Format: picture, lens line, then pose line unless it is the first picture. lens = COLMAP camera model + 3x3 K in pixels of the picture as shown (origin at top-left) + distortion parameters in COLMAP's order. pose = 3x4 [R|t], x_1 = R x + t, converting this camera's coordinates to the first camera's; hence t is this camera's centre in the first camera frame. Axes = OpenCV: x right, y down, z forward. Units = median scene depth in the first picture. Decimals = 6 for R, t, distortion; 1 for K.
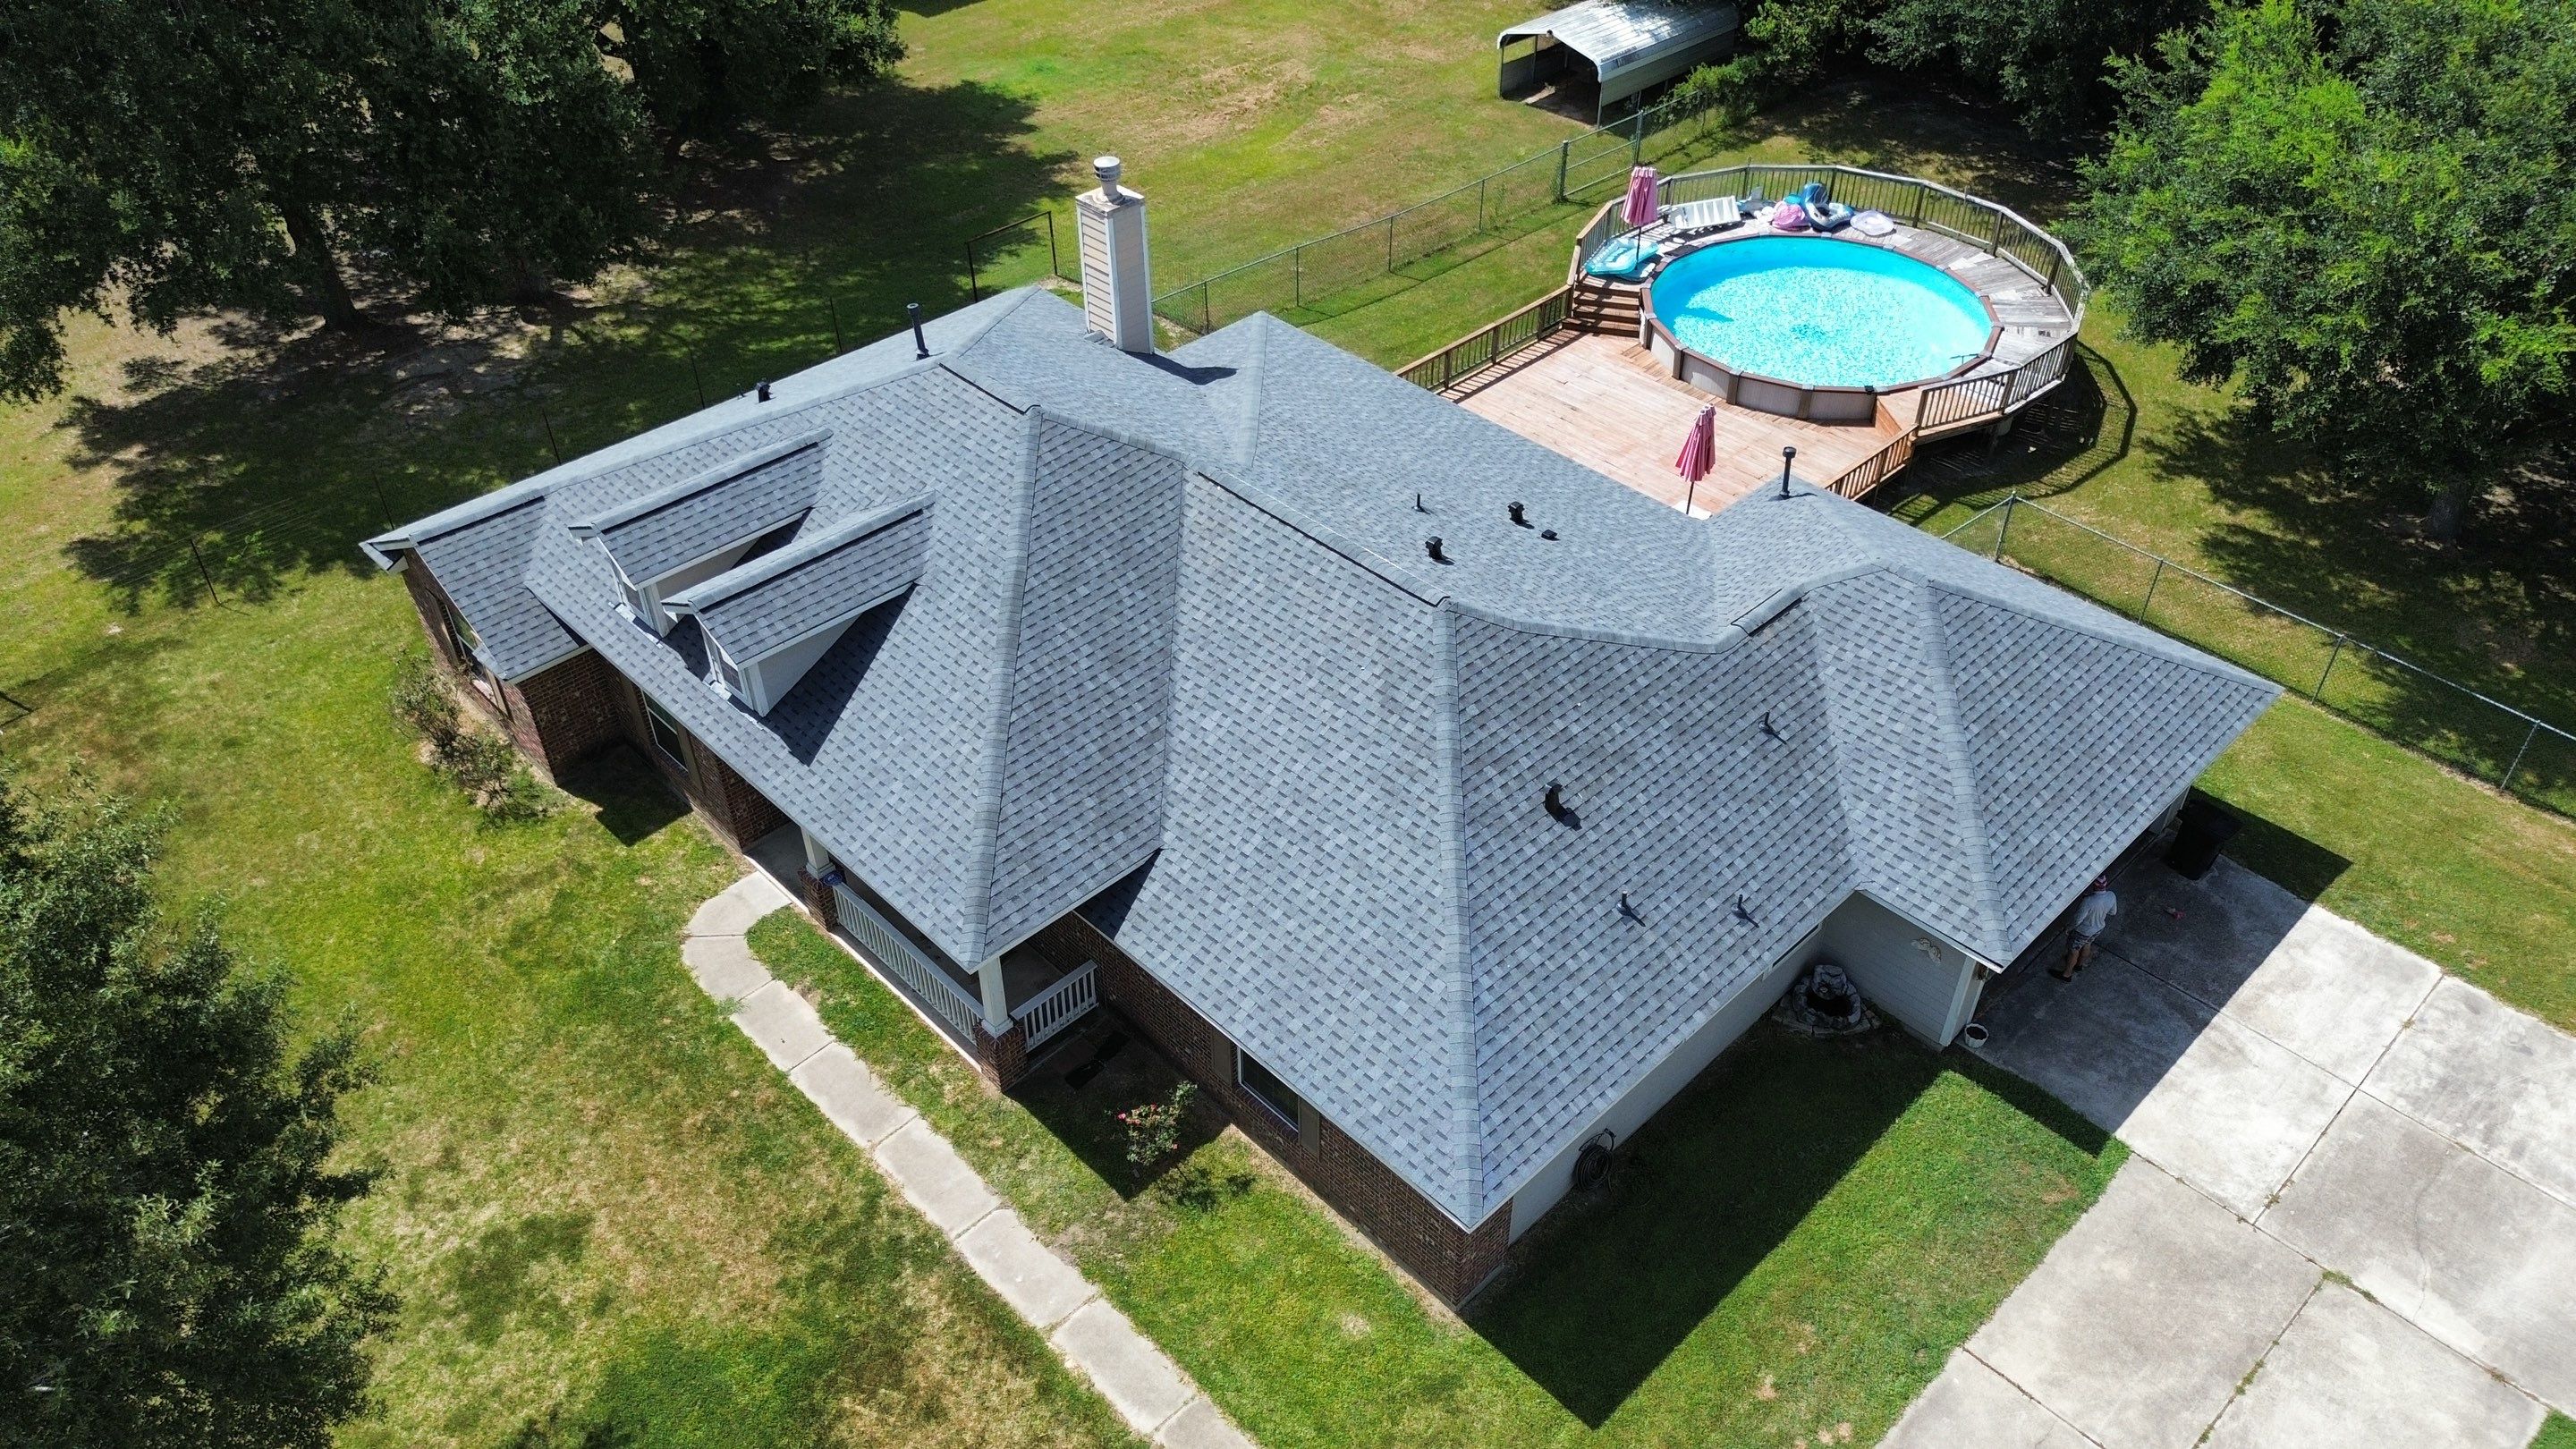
lens RADIAL K [[1831.9, 0, 1295.3], [0, 1831.9, 724.4], [0, 0, 1]] dist [0.076330, -0.081999]
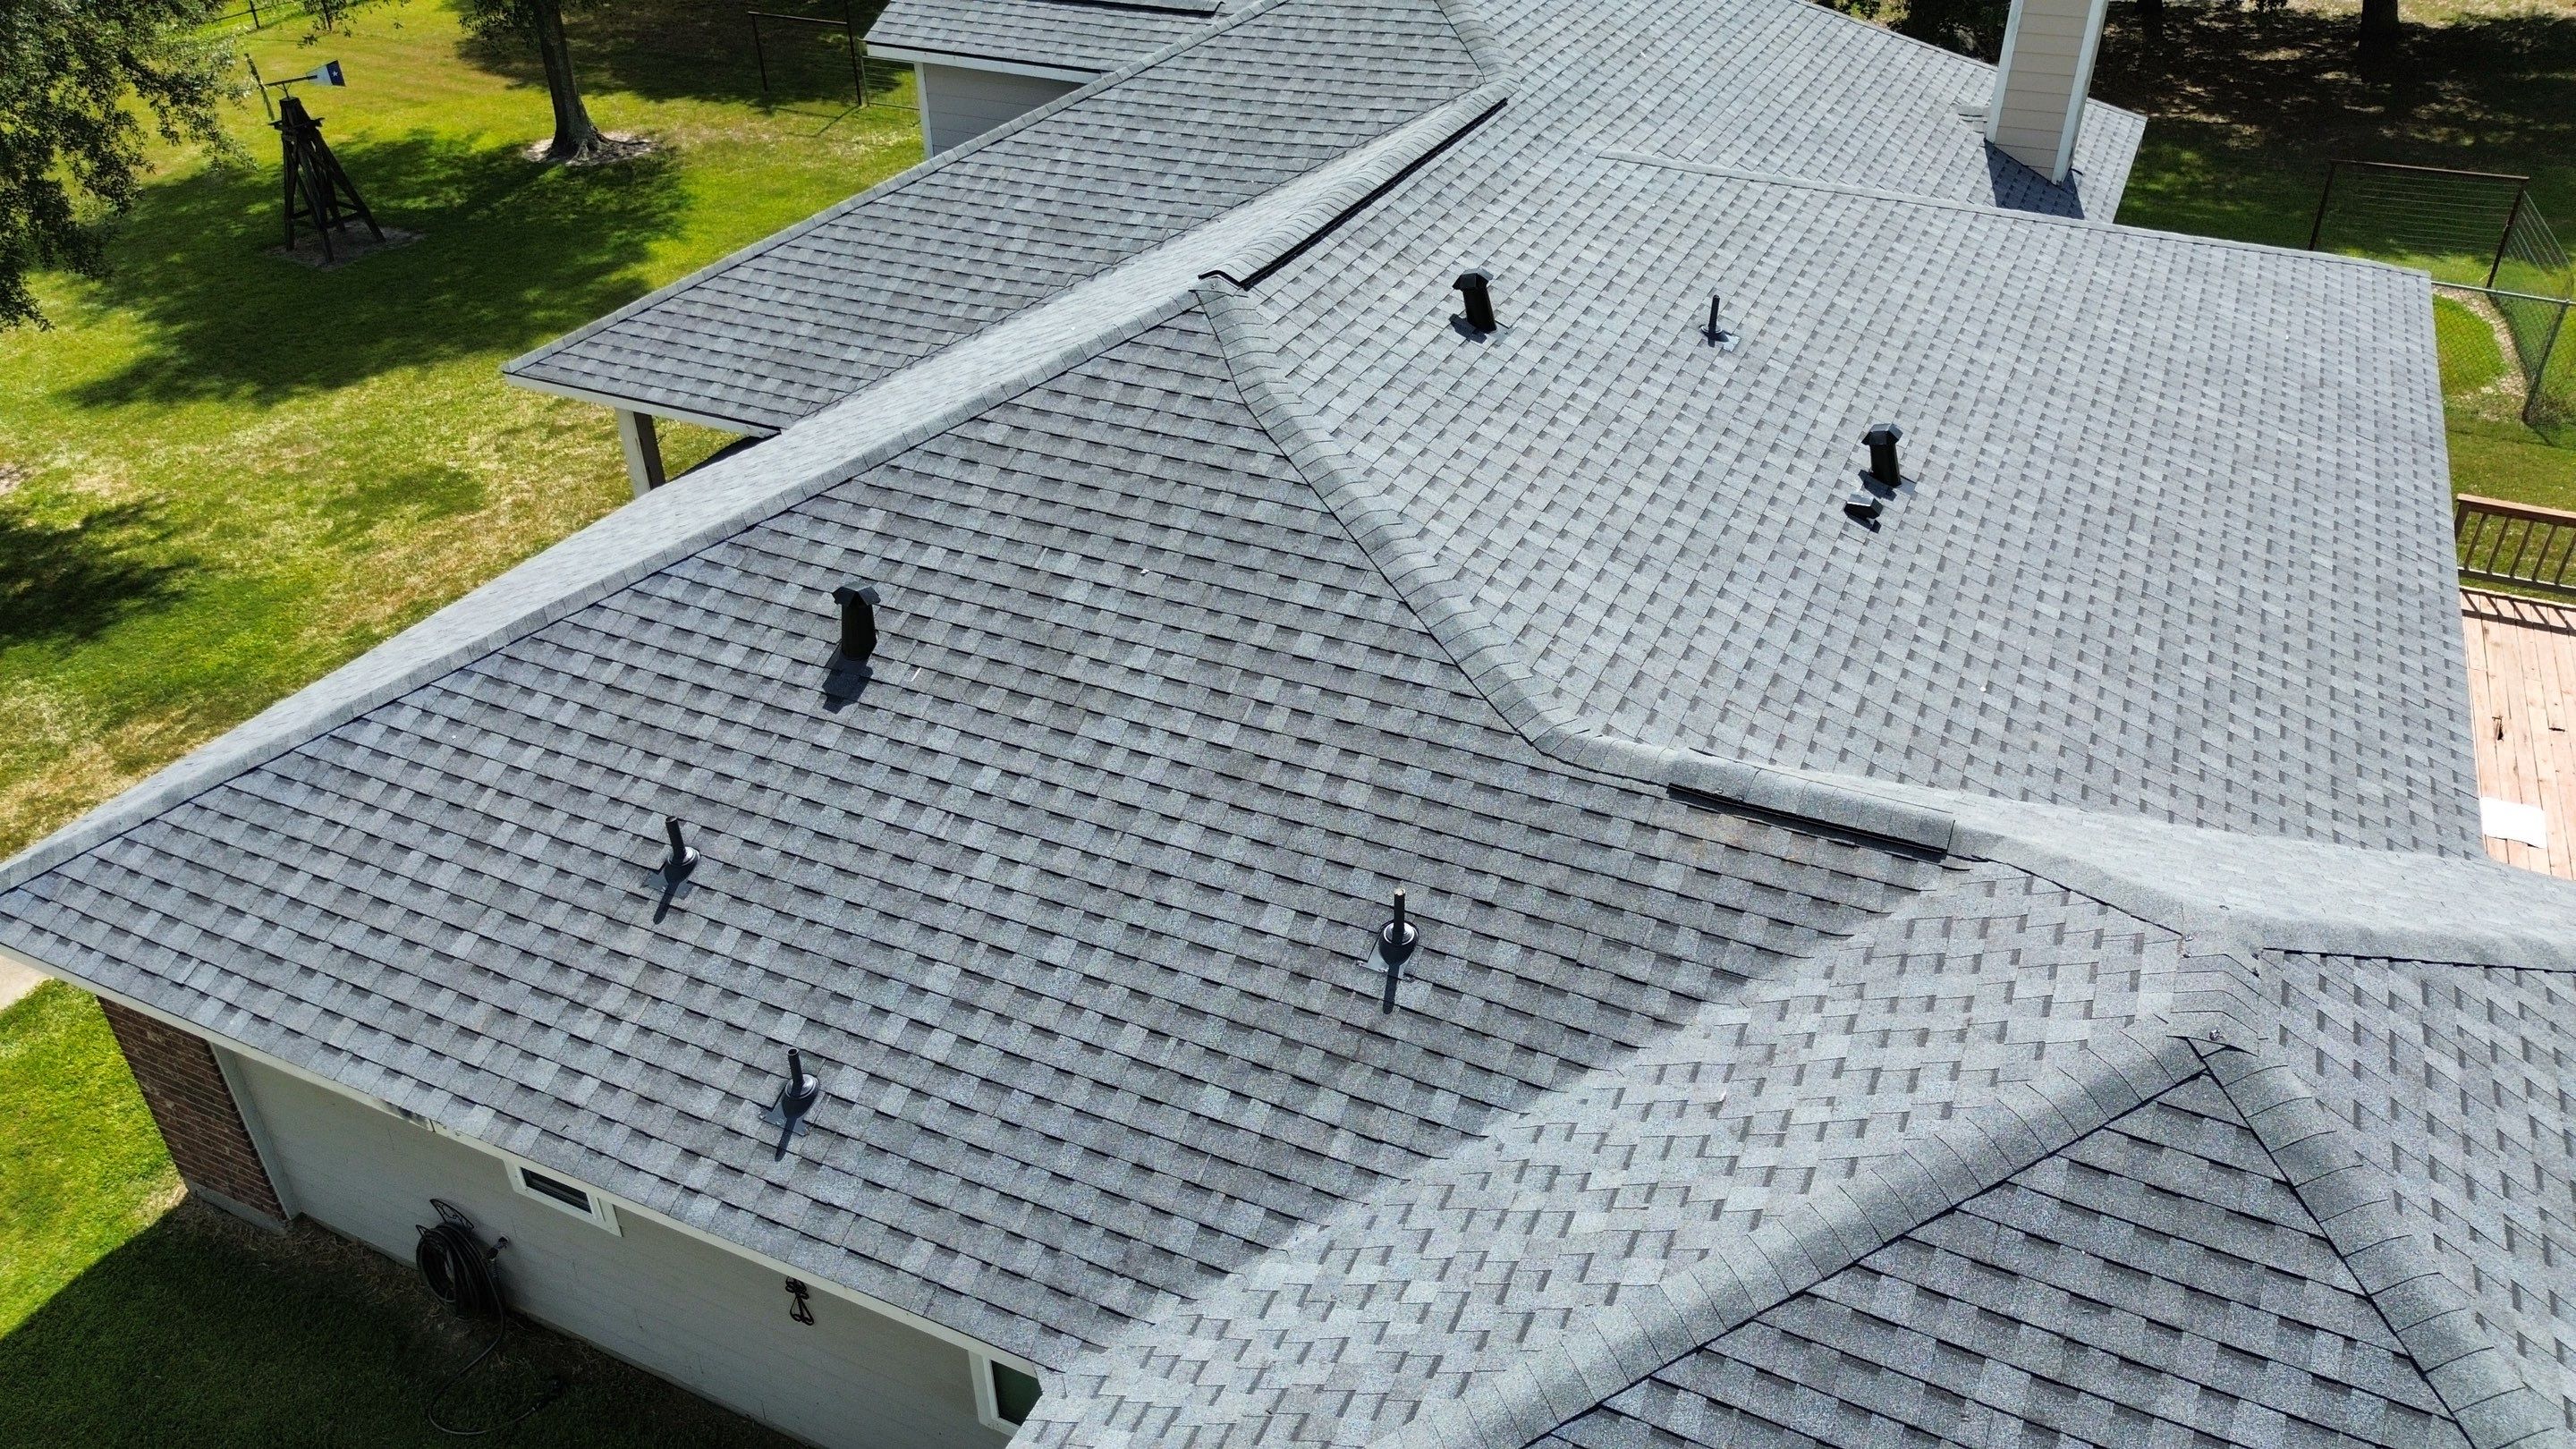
lens RADIAL K [[1831.9, 0, 1291.8], [0, 1831.9, 742.9], [0, 0, 1]] dist [0.076330, -0.081999]
pose [[0.347321, 0.519055, -0.780993, 0.499493], [-0.587518, 0.769566, 0.250181, -0.102179], [0.730883, 0.371955, 0.572241, 0.772119]]
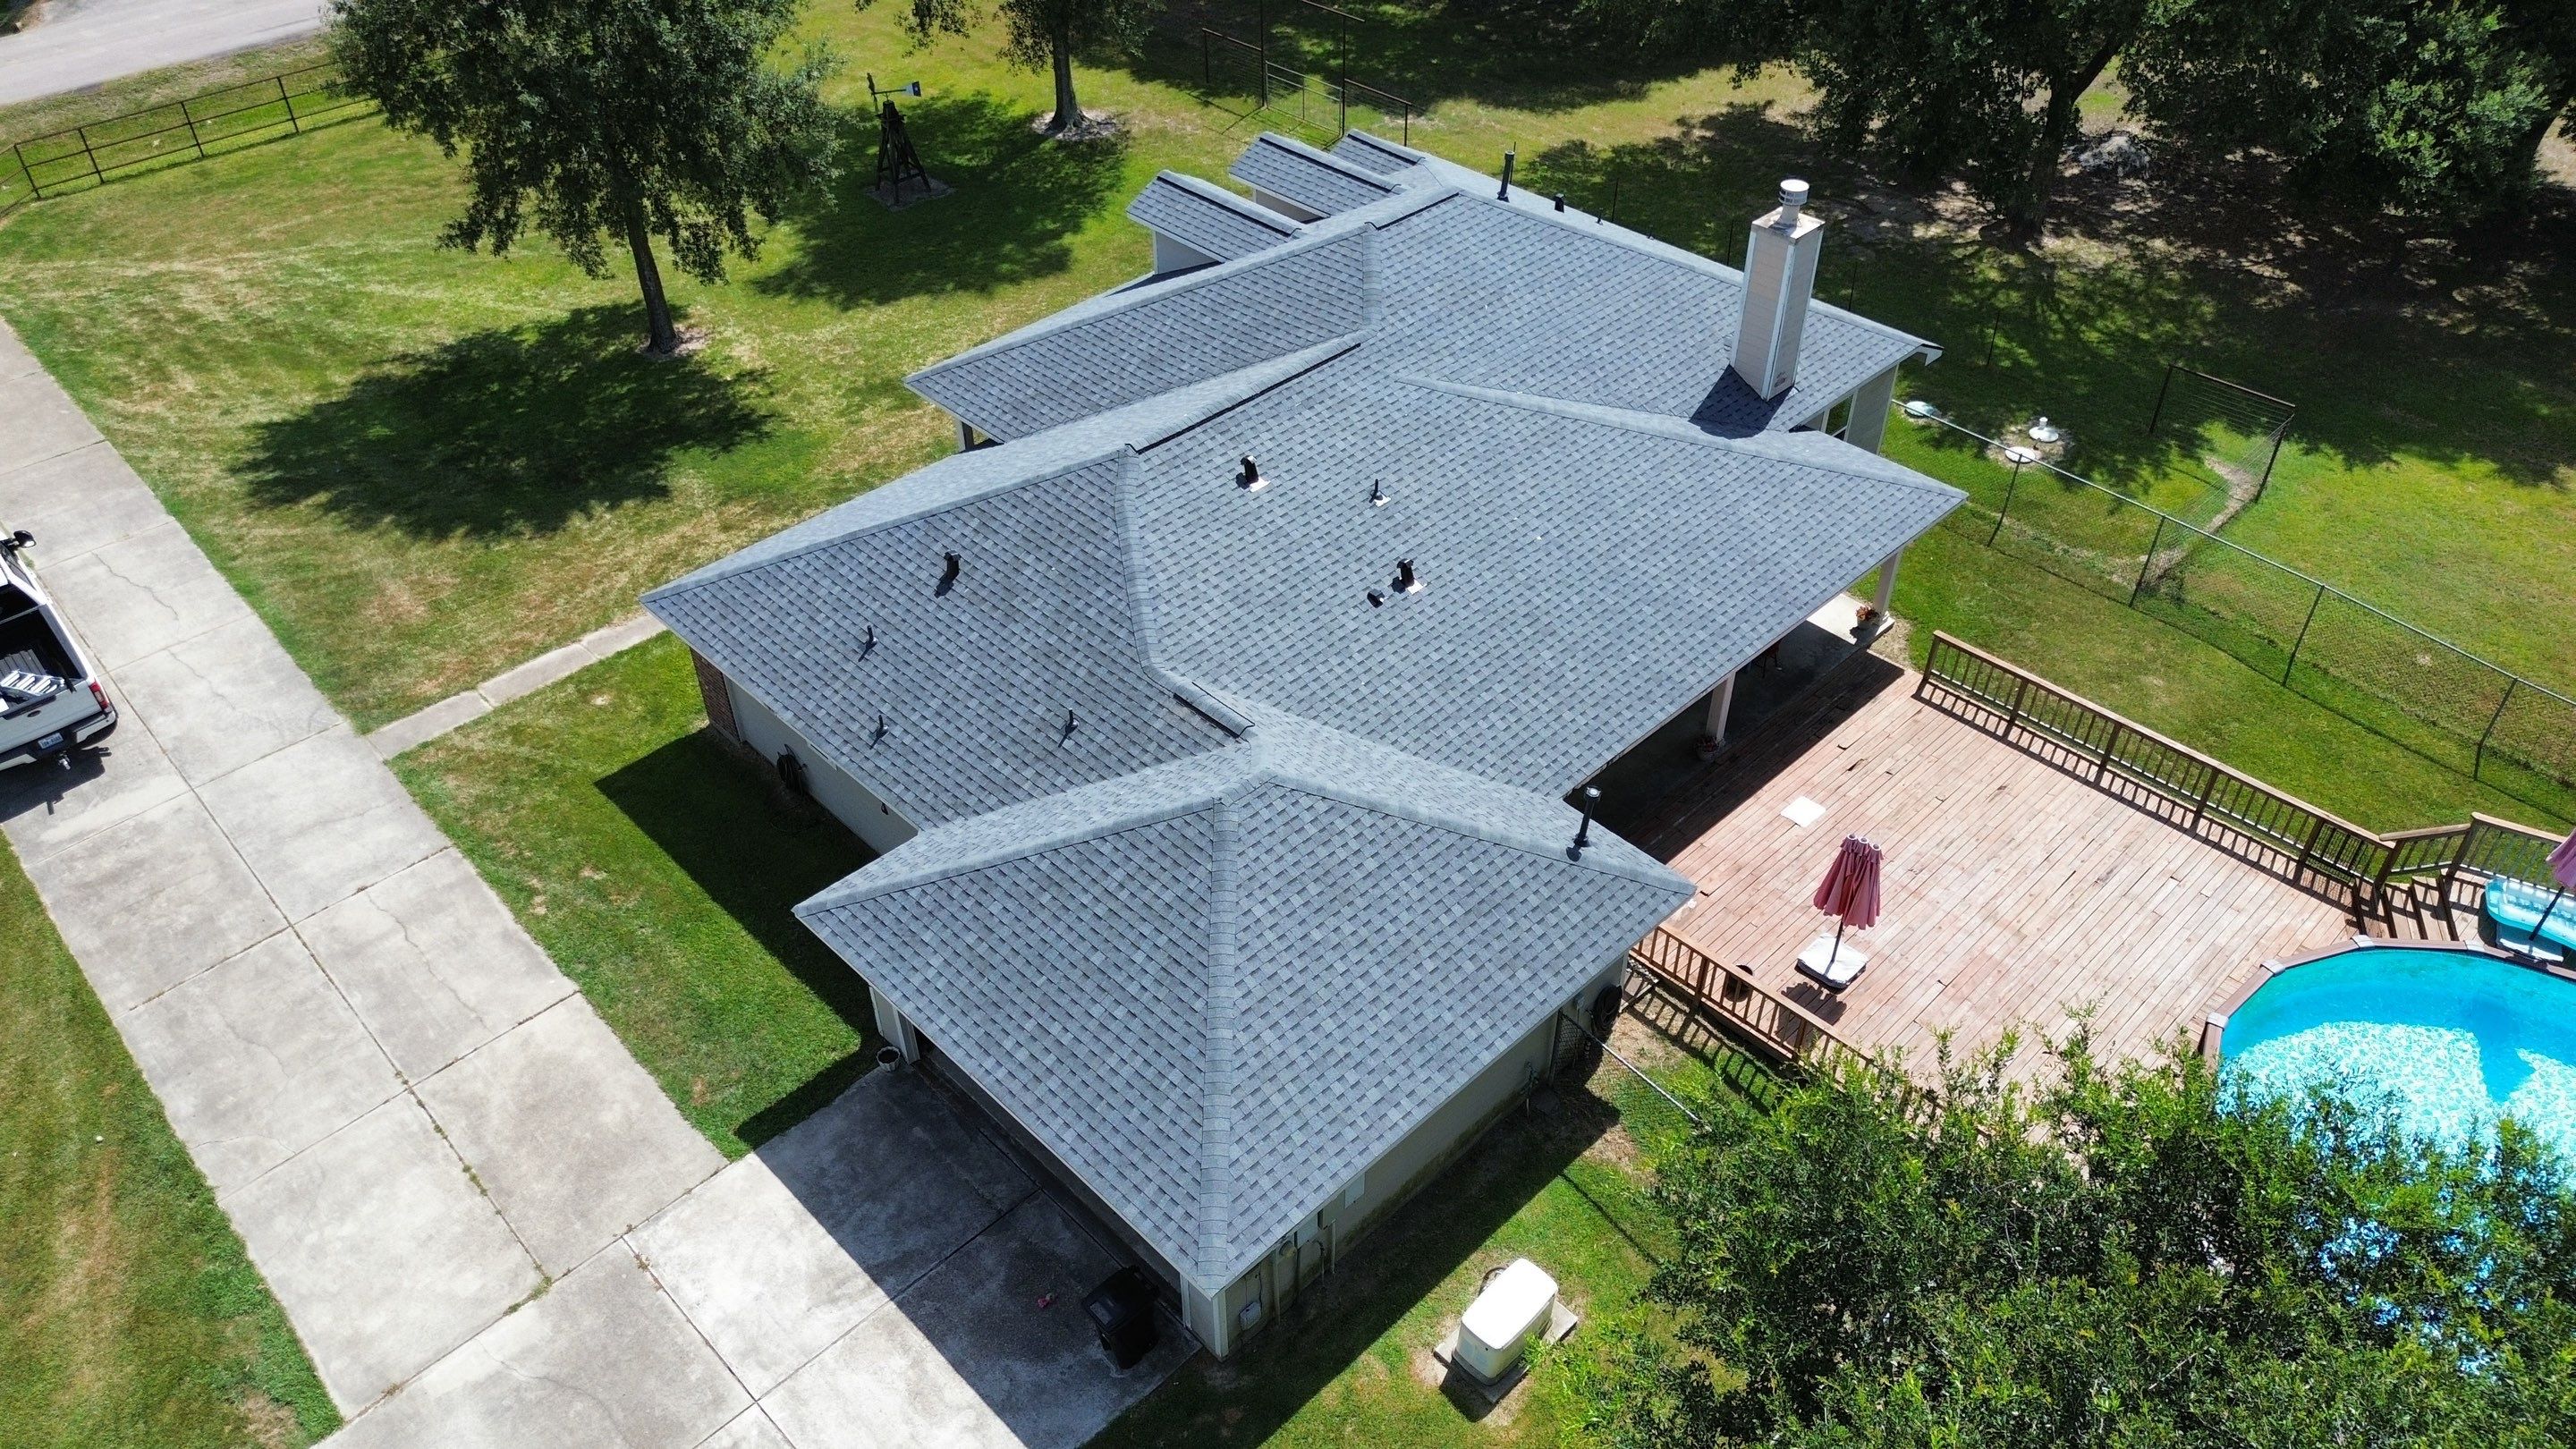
lens RADIAL K [[1831.9, 0, 1290.8], [0, 1831.9, 736.7], [0, 0, 1]] dist [0.076330, -0.081999]
pose [[0.002636, 0.644965, -0.764207, 1.018344], [-0.628524, 0.595462, 0.500382, -0.566420], [0.777785, 0.479004, 0.406946, 0.690829]]
